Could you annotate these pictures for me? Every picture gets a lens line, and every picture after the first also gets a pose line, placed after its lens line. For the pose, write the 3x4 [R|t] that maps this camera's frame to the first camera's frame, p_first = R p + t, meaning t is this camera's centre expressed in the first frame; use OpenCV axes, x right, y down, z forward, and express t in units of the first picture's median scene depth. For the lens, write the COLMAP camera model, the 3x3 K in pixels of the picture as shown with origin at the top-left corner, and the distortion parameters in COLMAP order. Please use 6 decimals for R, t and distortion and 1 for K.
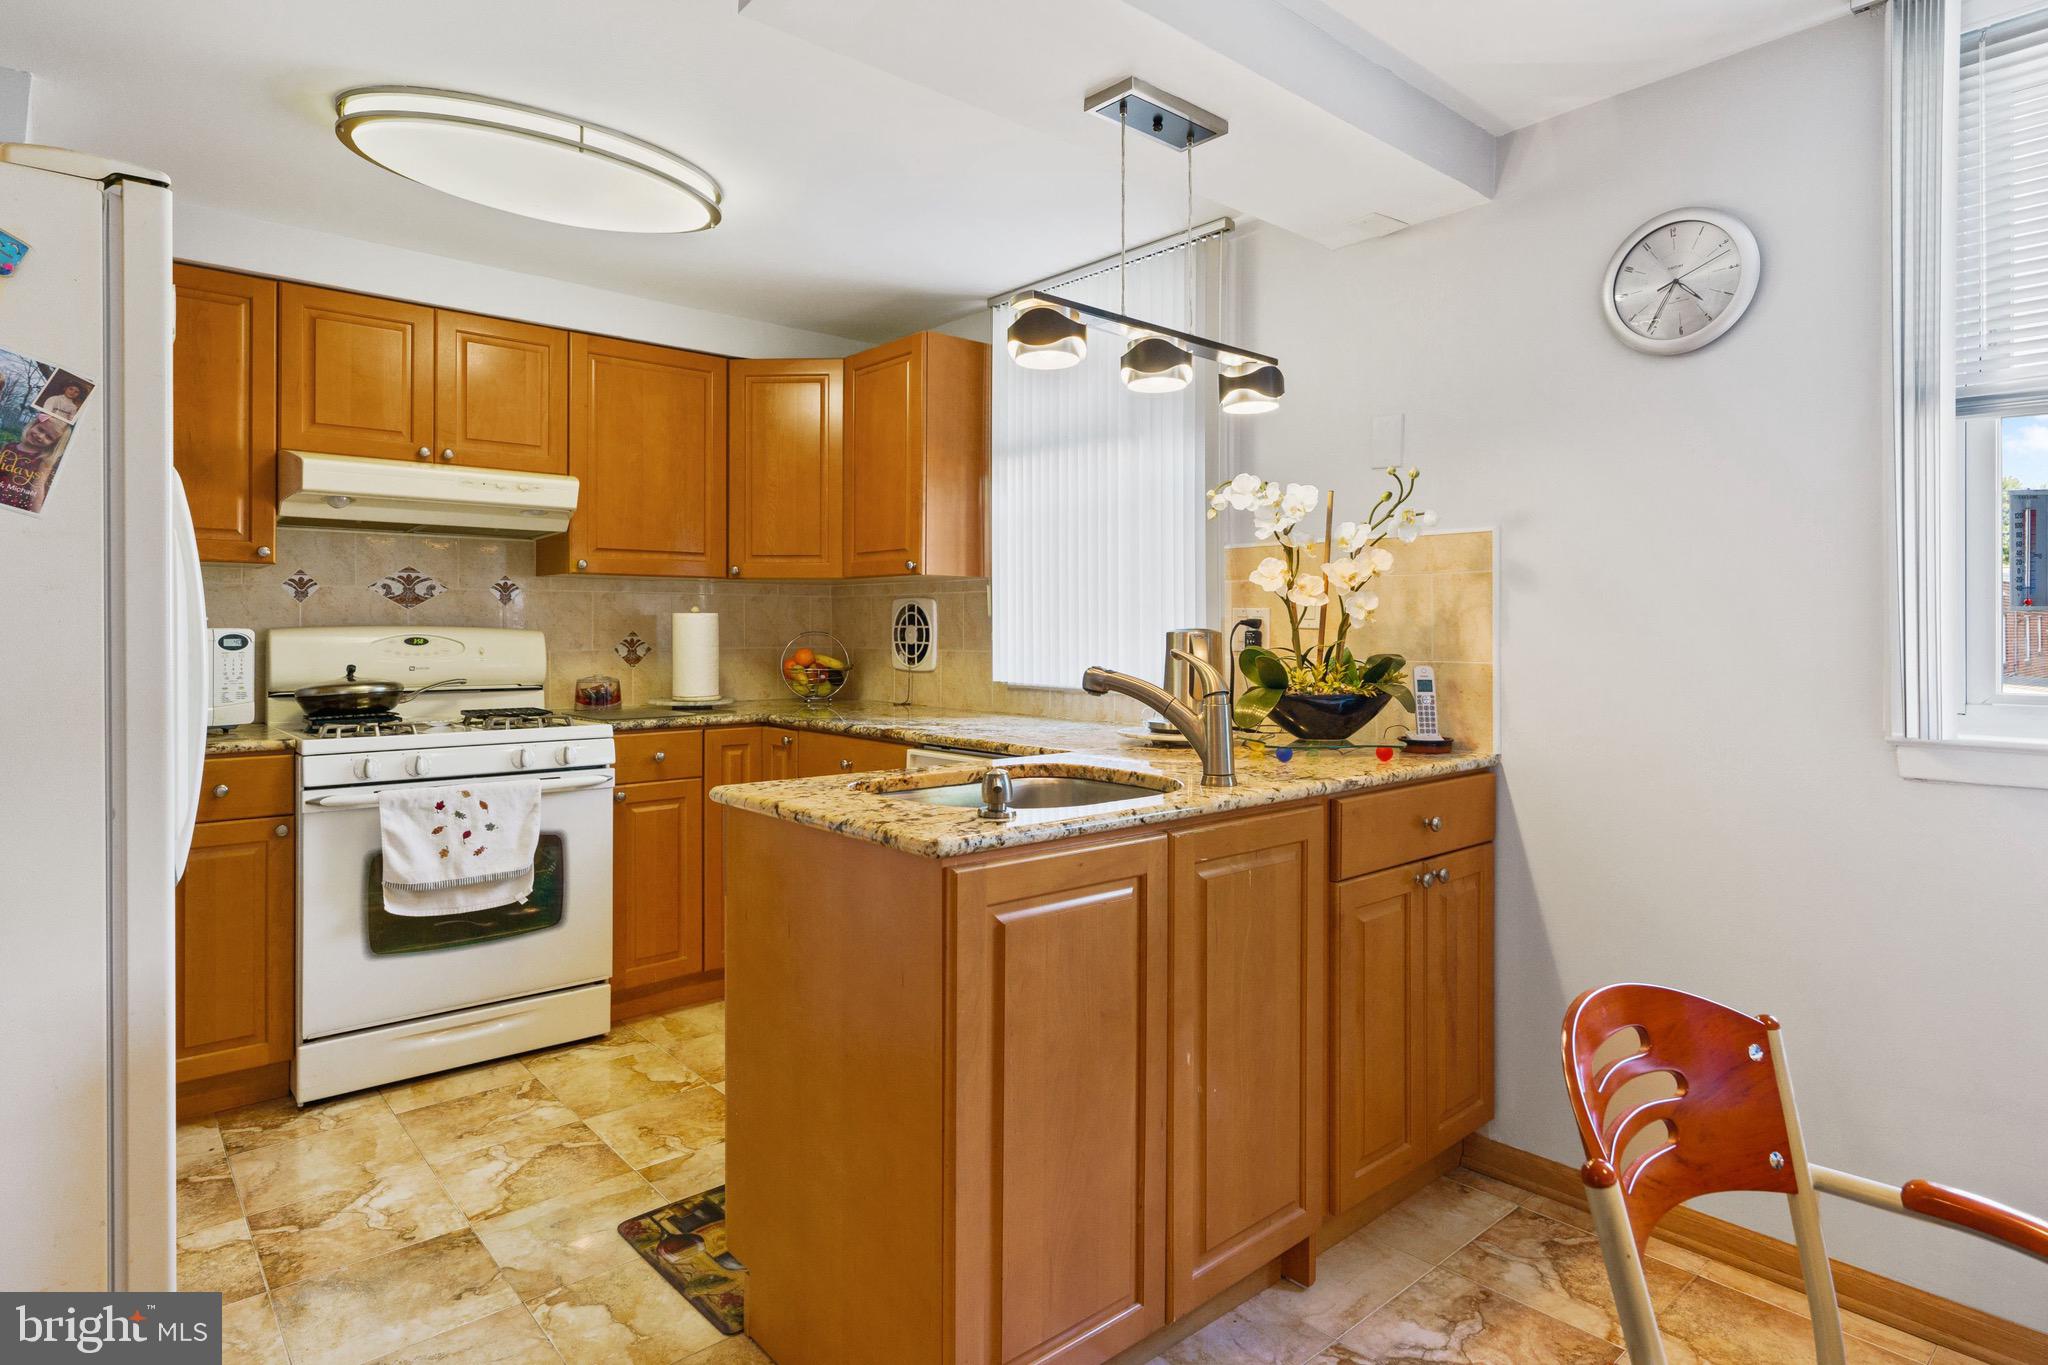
lens RADIAL K [[971.1, 0, 1026.0], [0, 971.1, 640.3], [0, 0, 1]] dist [-0.004187, 0.000970]
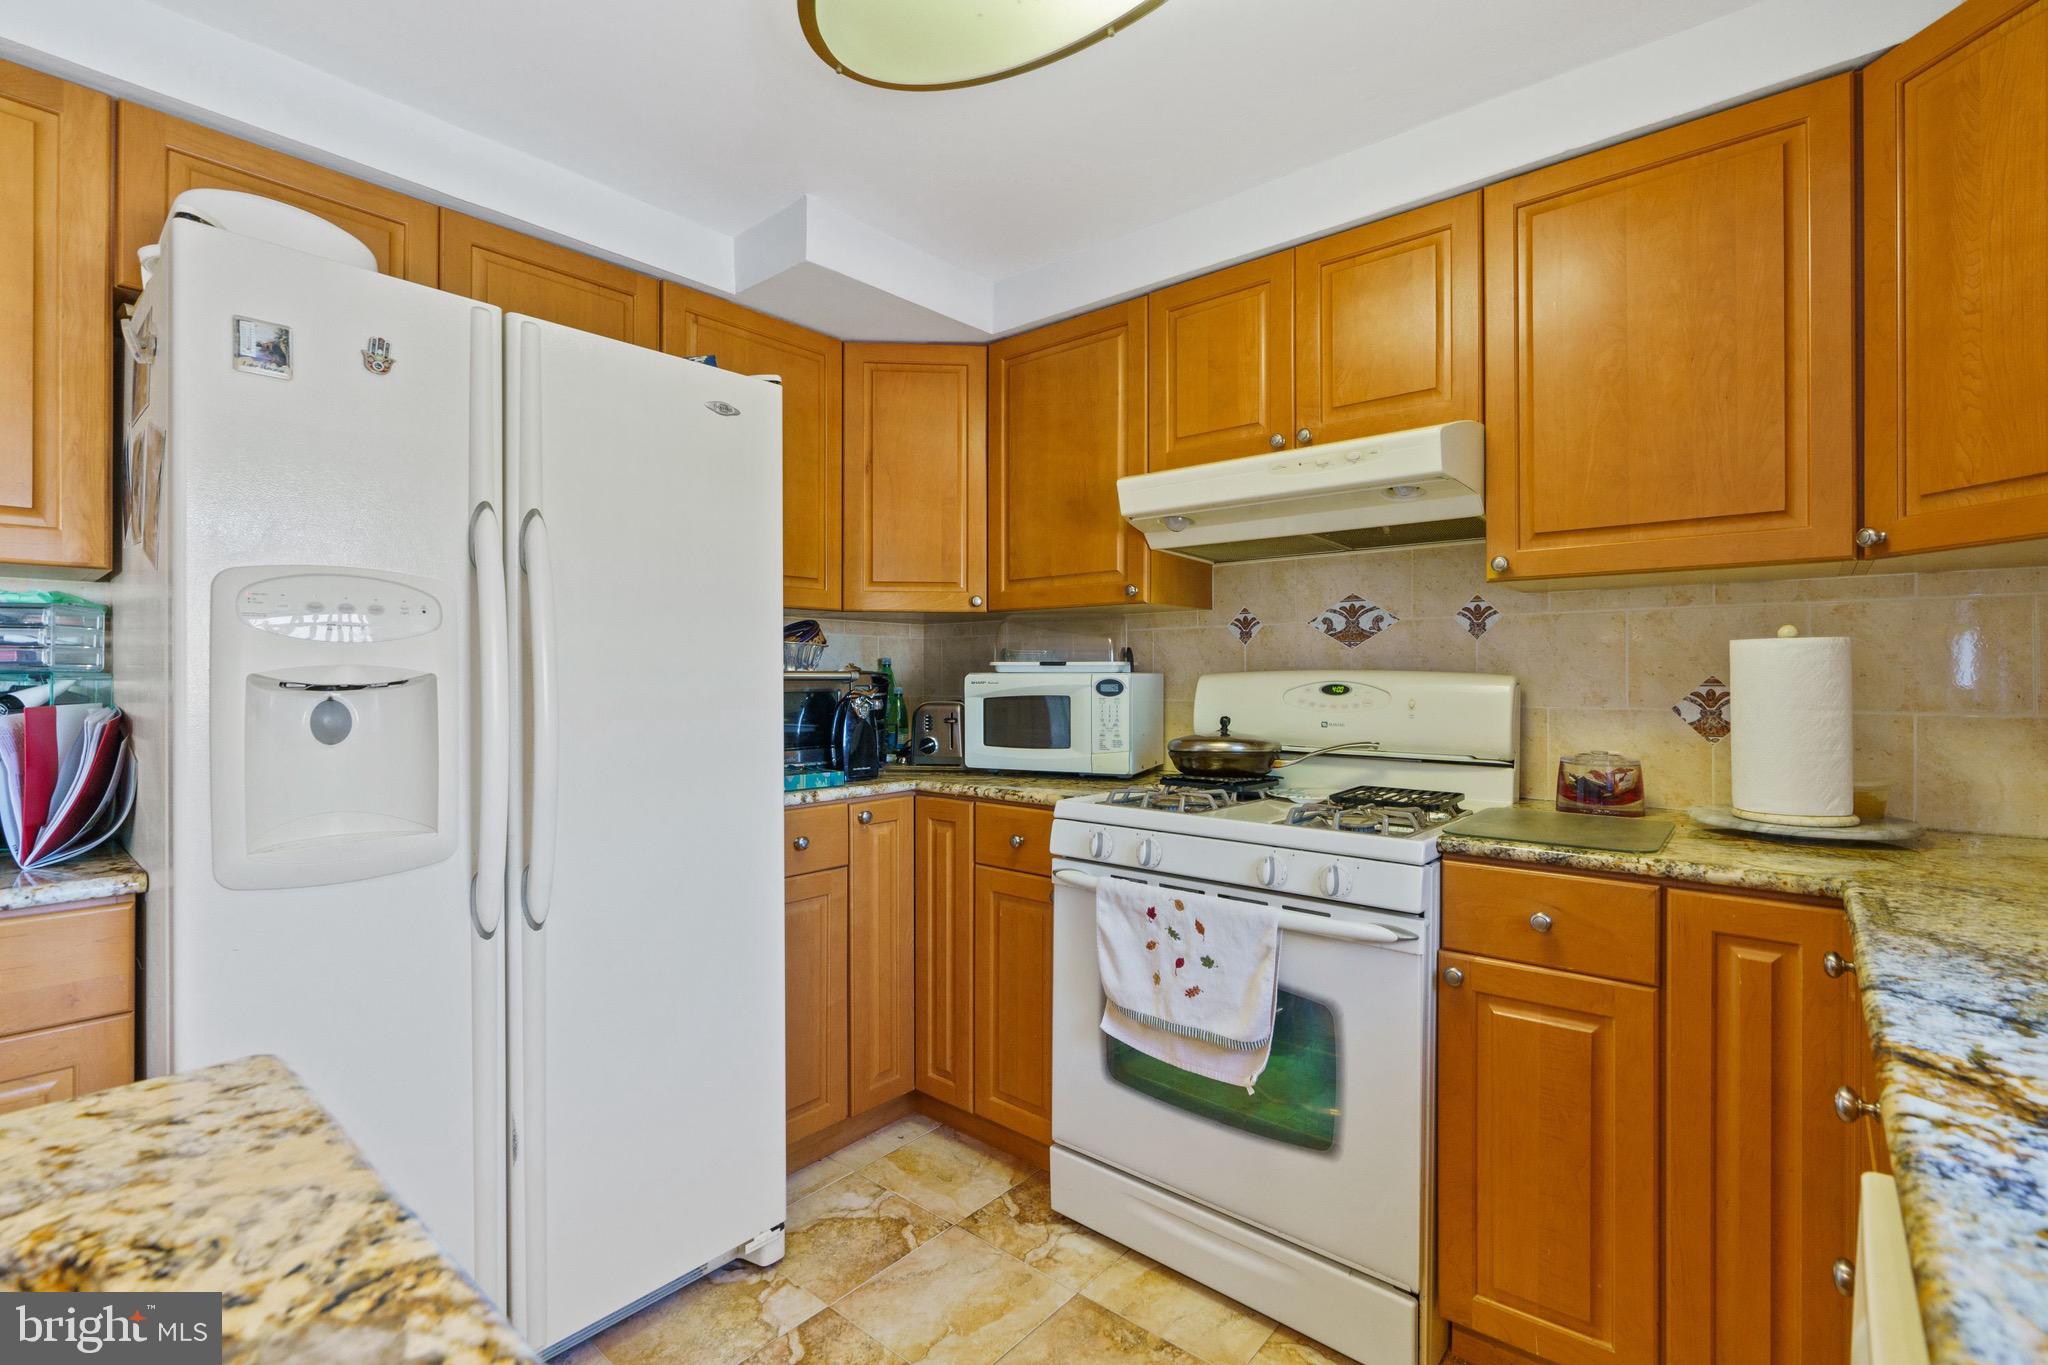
lens RADIAL K [[919.0, 0, 1022.0], [0, 919.0, 678.9], [0, 0, 1]] dist [-0.008665, 0.000051]
pose [[0.159379, 0.000786, -0.987217, 0.059354], [-0.010935, 0.999940, -0.000969, -0.004306], [0.987157, 0.010950, 0.159378, 0.698965]]
